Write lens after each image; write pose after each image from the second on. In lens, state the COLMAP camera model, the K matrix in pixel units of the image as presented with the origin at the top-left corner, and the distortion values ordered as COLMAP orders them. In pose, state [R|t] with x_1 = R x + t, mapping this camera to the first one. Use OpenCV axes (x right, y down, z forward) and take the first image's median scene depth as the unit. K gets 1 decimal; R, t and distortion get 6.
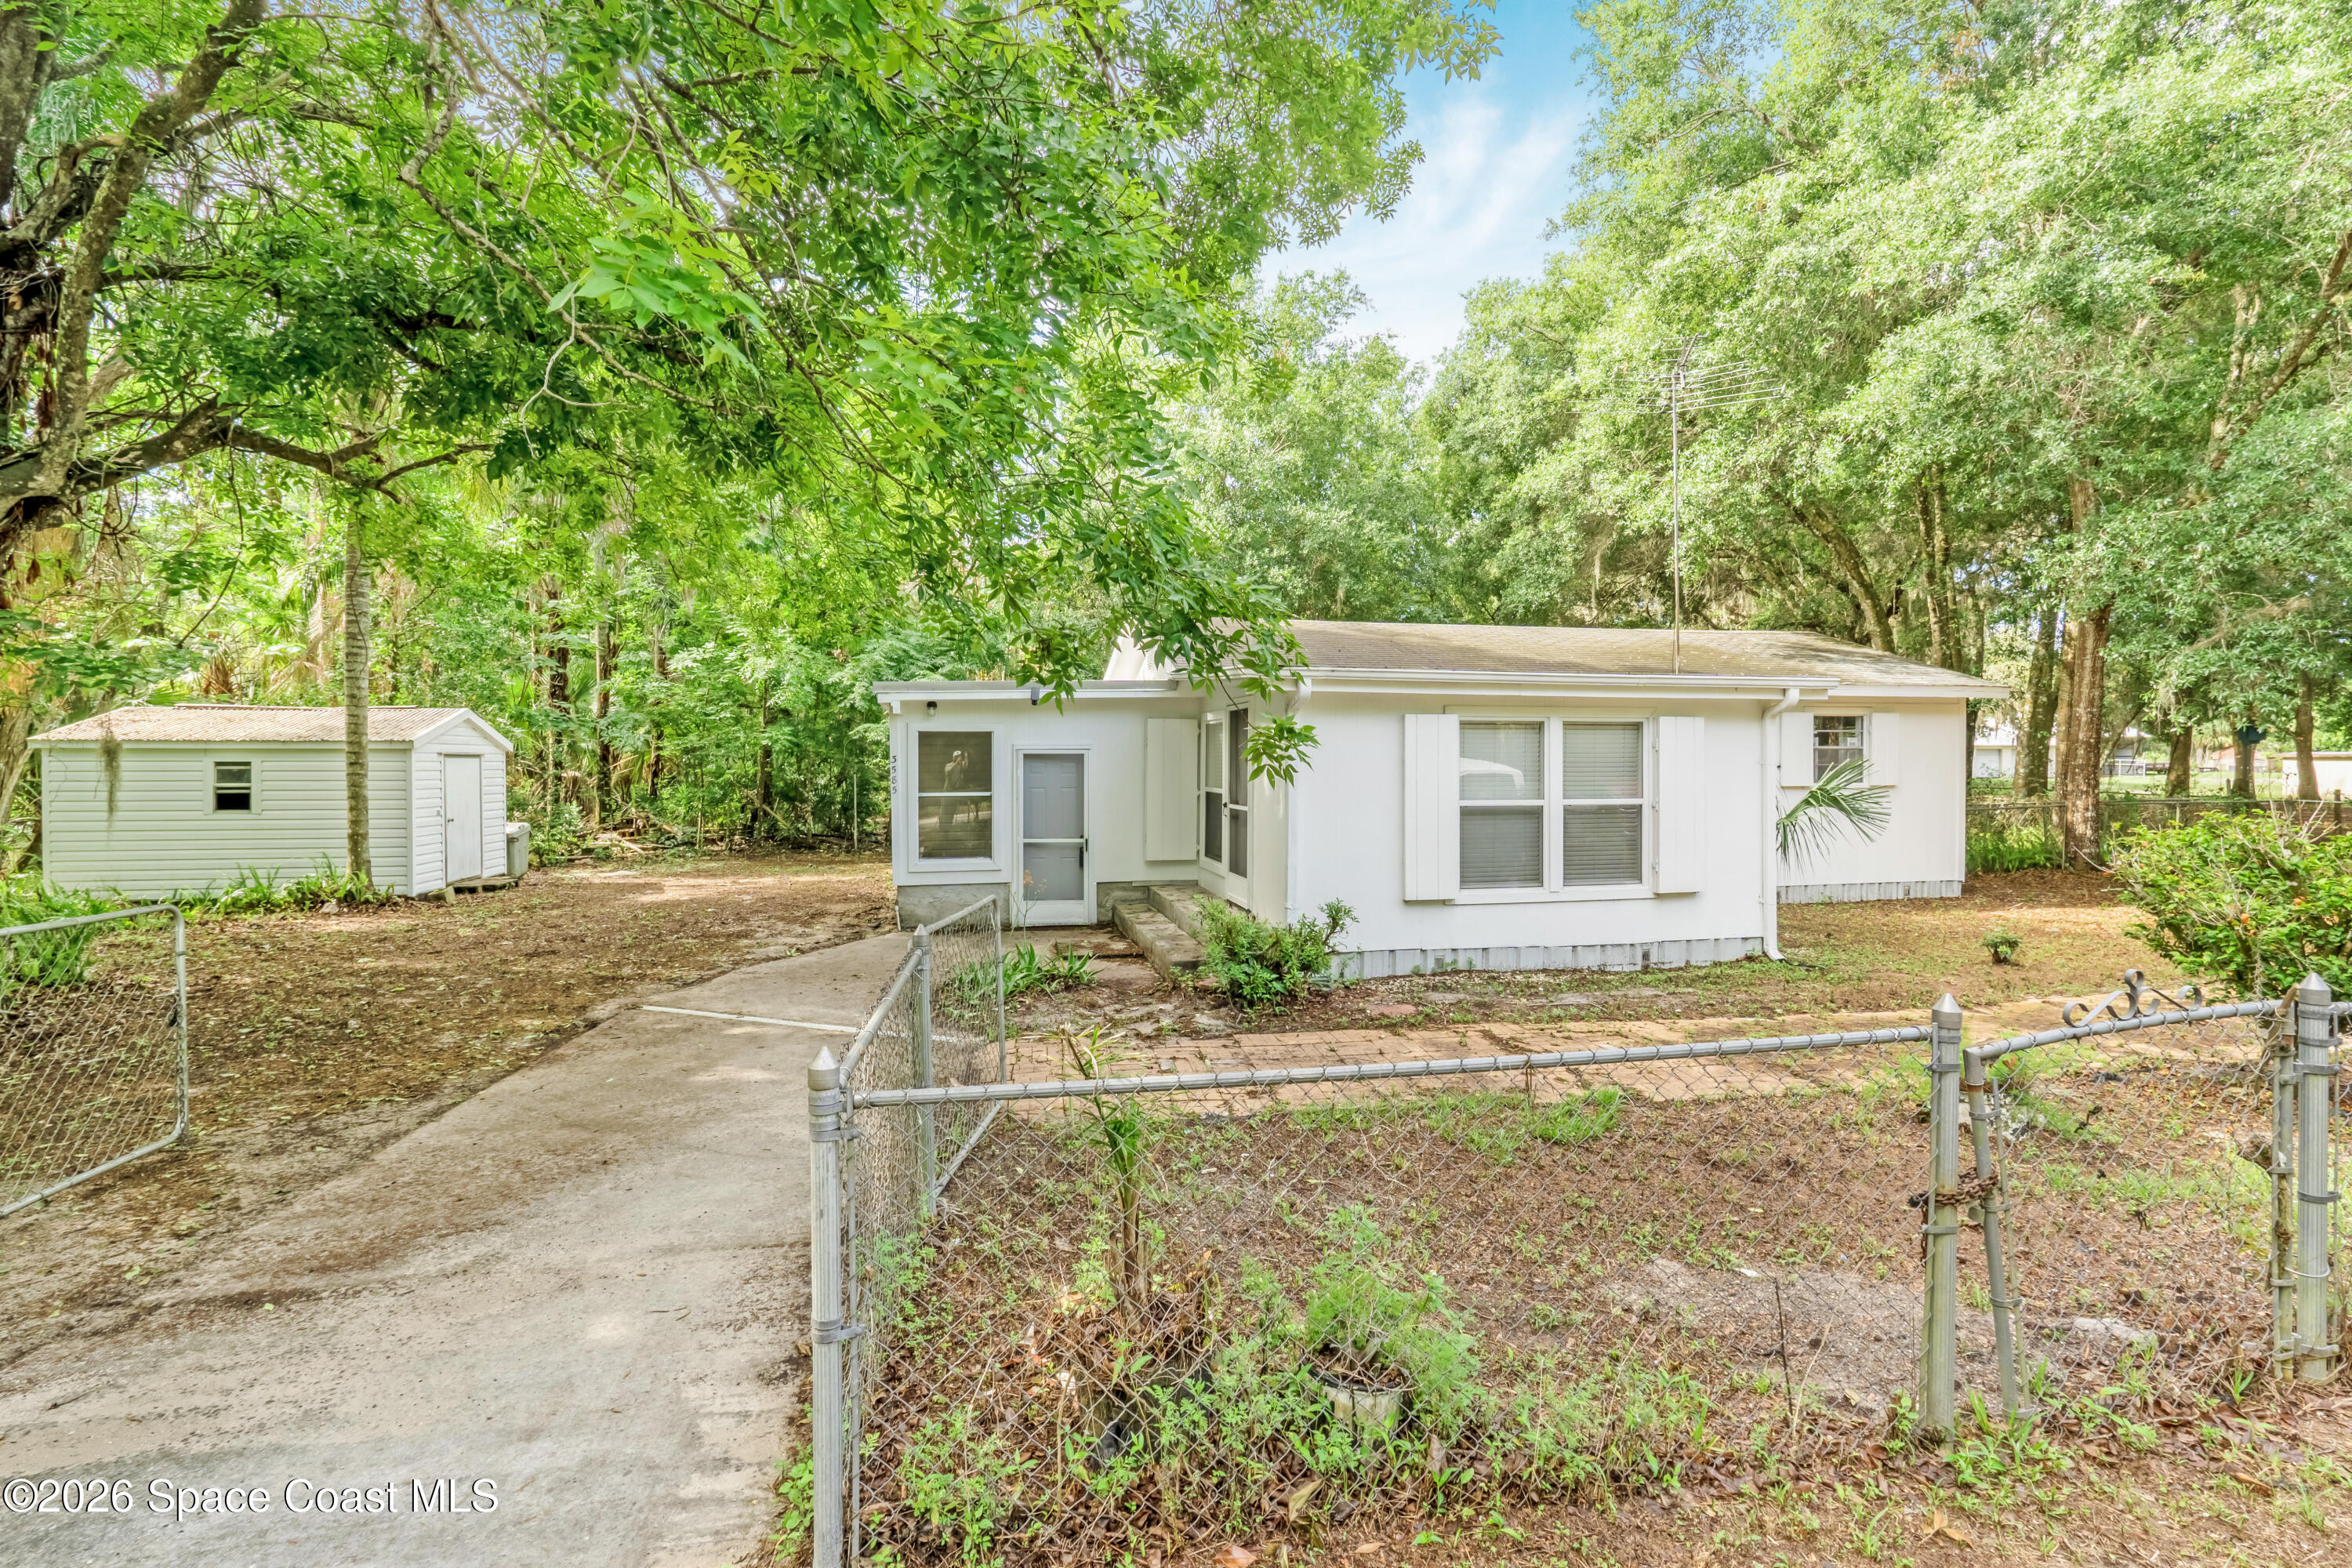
lens RADIAL K [[1106.4, 0, 1187.1], [0, 1106.4, 779.4], [0, 0, 1]] dist [-0.001387, 0.000530]
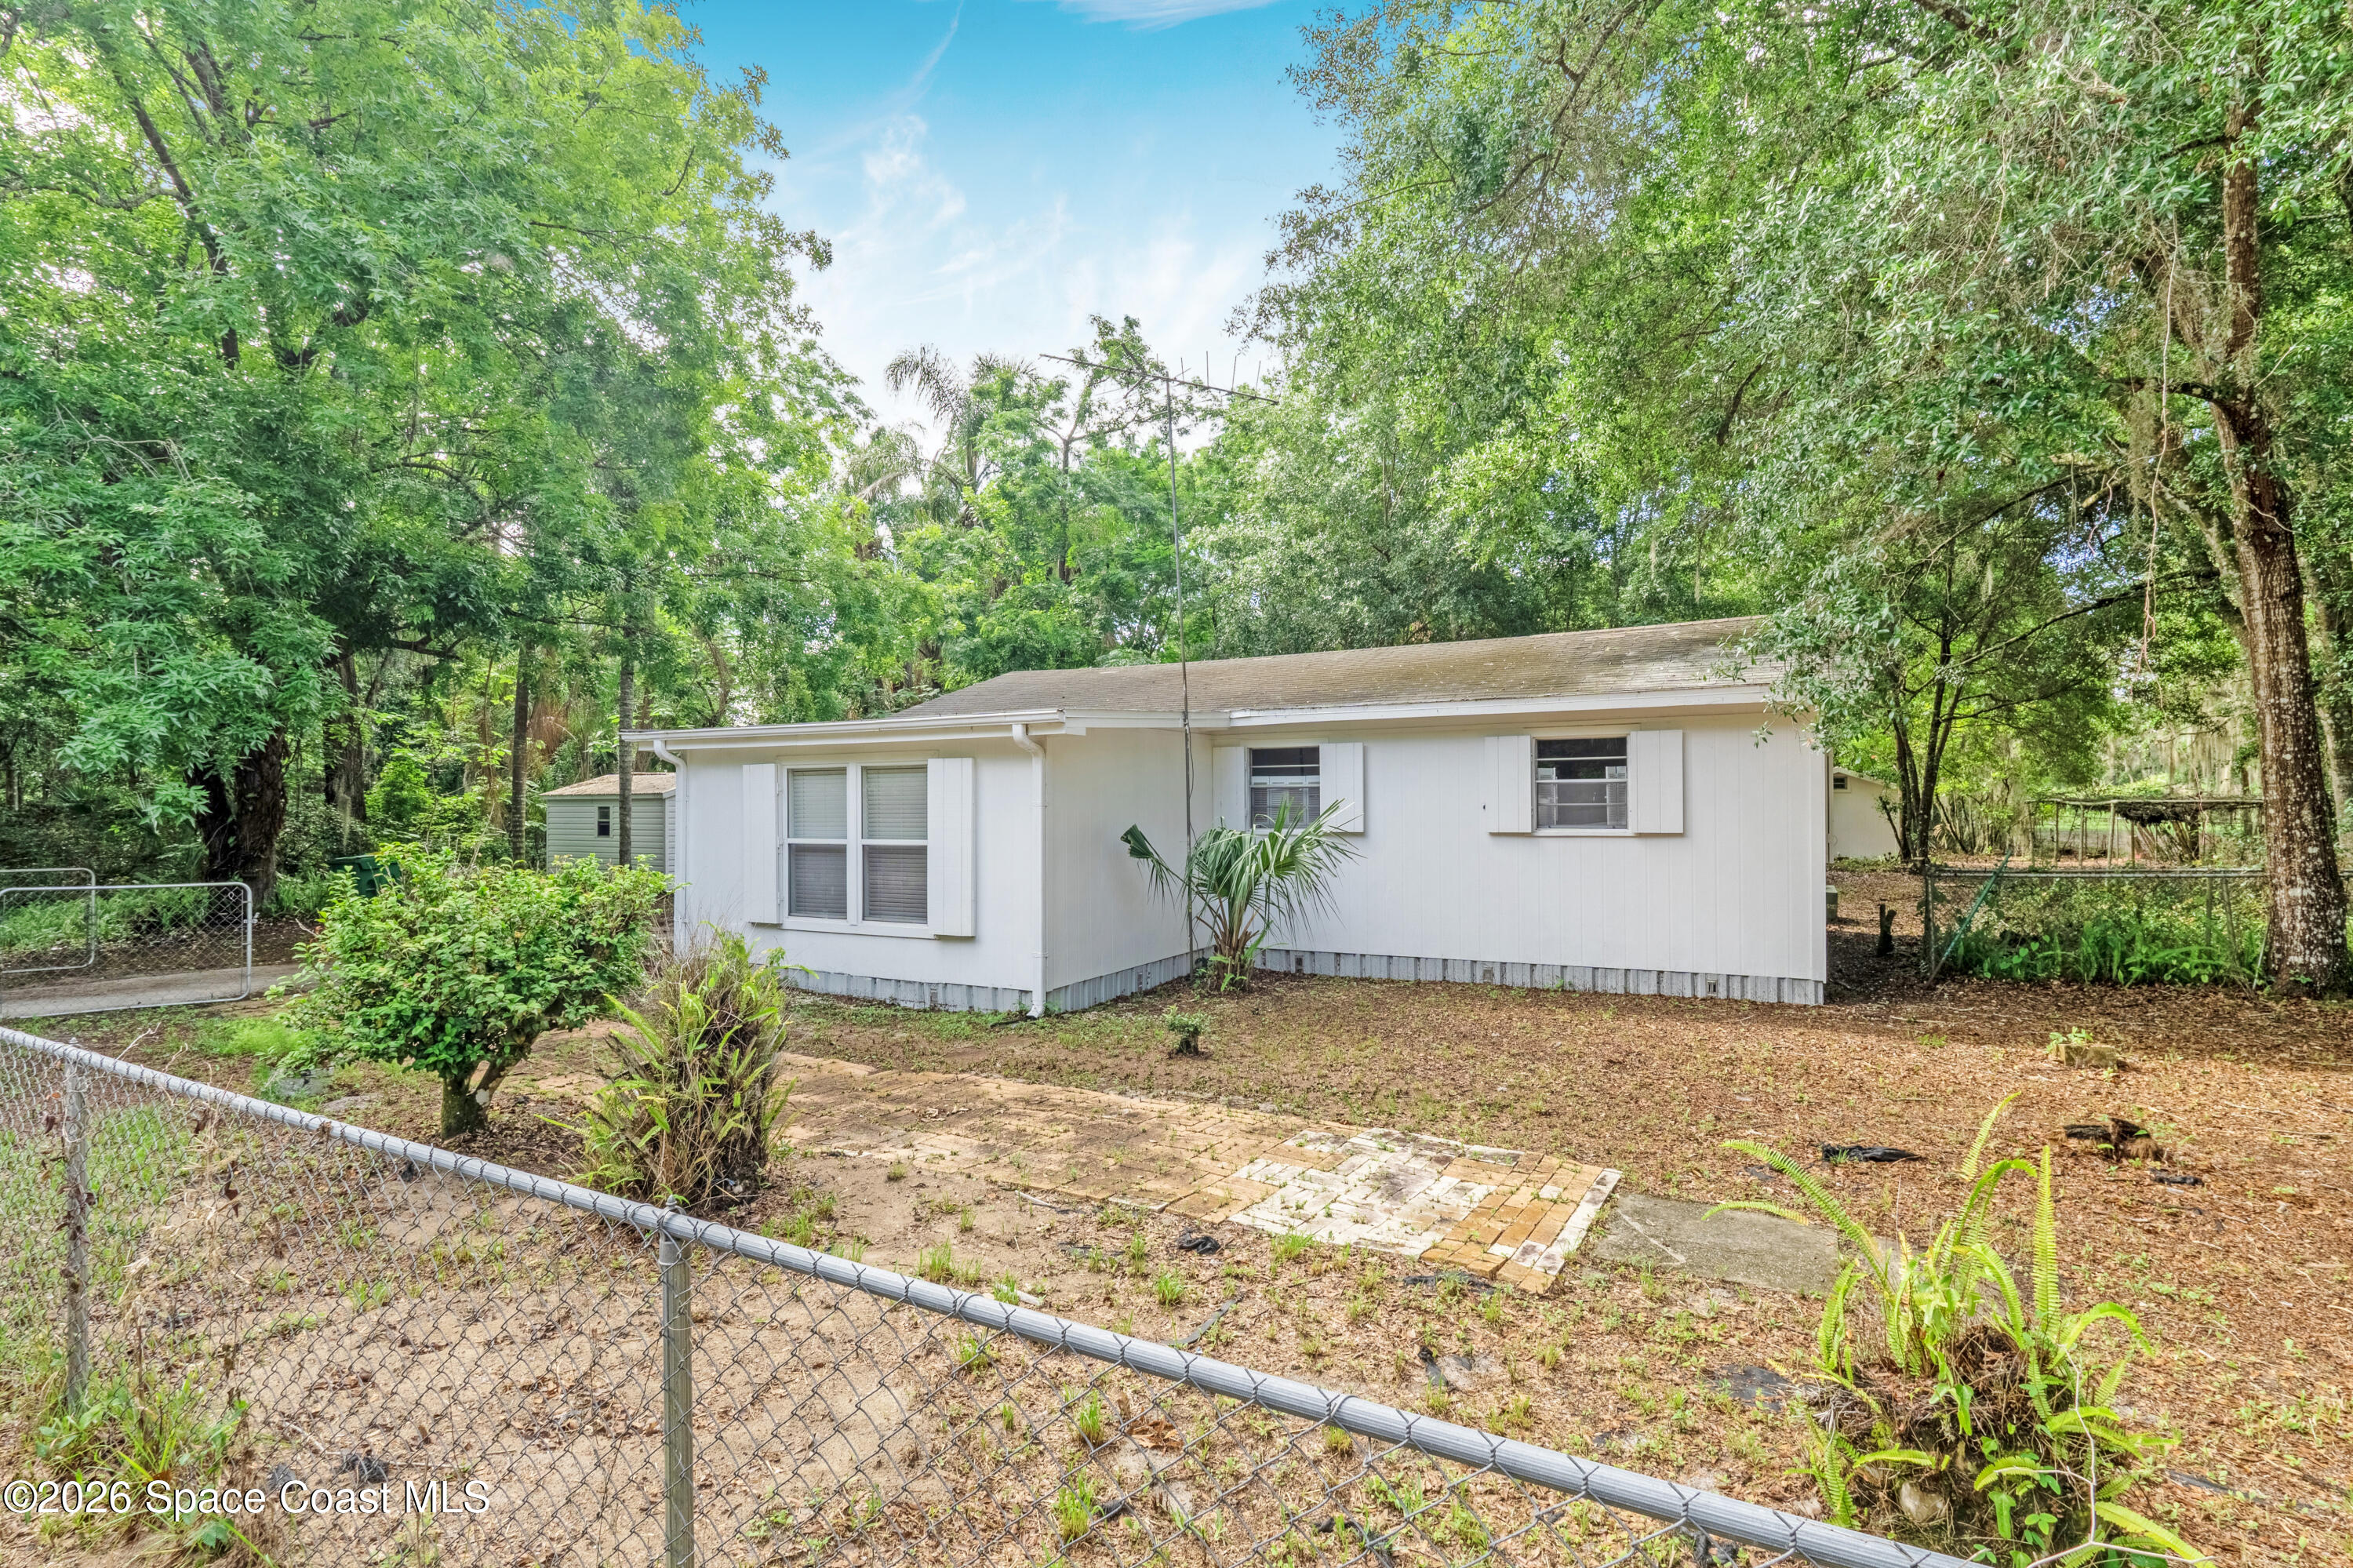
lens RADIAL K [[1106.9, 0, 1167.6], [0, 1106.9, 800.4], [0, 0, 1]] dist [-0.001387, 0.000530]
pose [[0.755093, -0.007256, -0.655578, 1.035743], [-0.004782, 0.999851, -0.016574, -0.002430], [0.655600, 0.015650, 0.754946, 0.313908]]
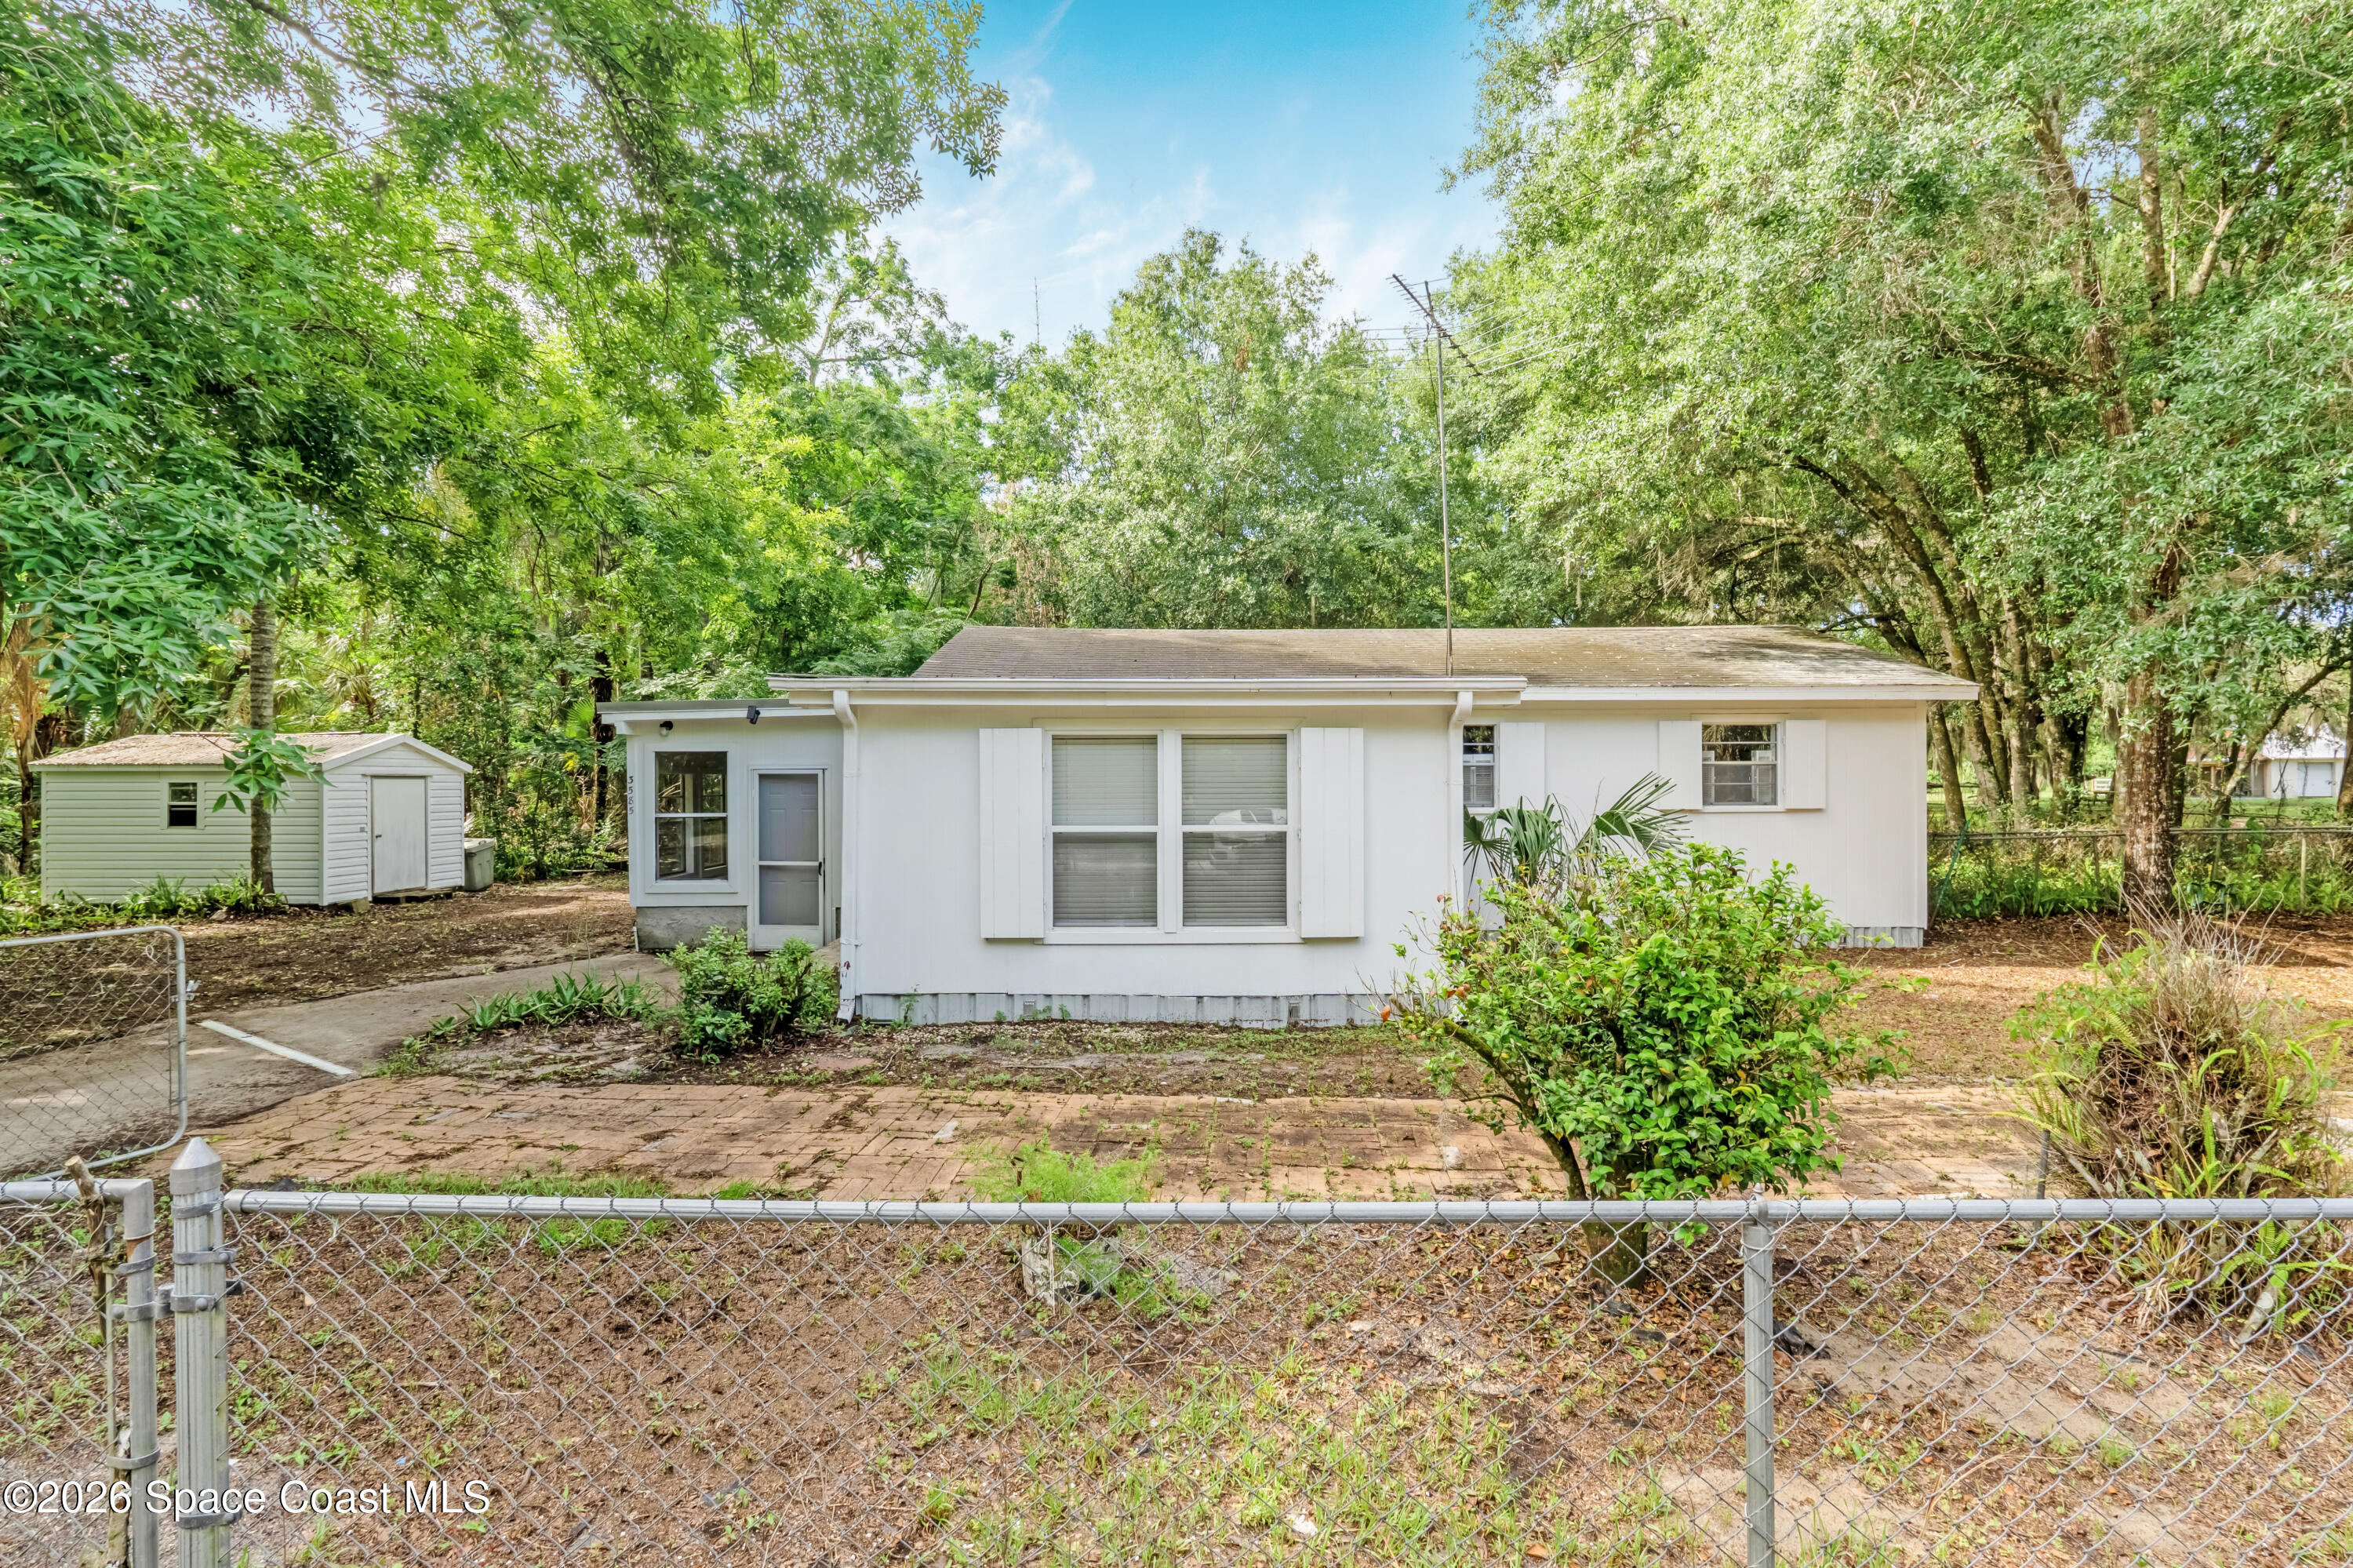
lens RADIAL K [[1106.9, 0, 1174.8], [0, 1106.9, 777.3], [0, 0, 1]] dist [-0.001387, 0.000530]
pose [[0.977401, -0.002707, -0.211376, 0.421370], [-0.001185, 0.999832, -0.018283, -0.002605], [0.211390, 0.018120, 0.977234, 0.127864]]
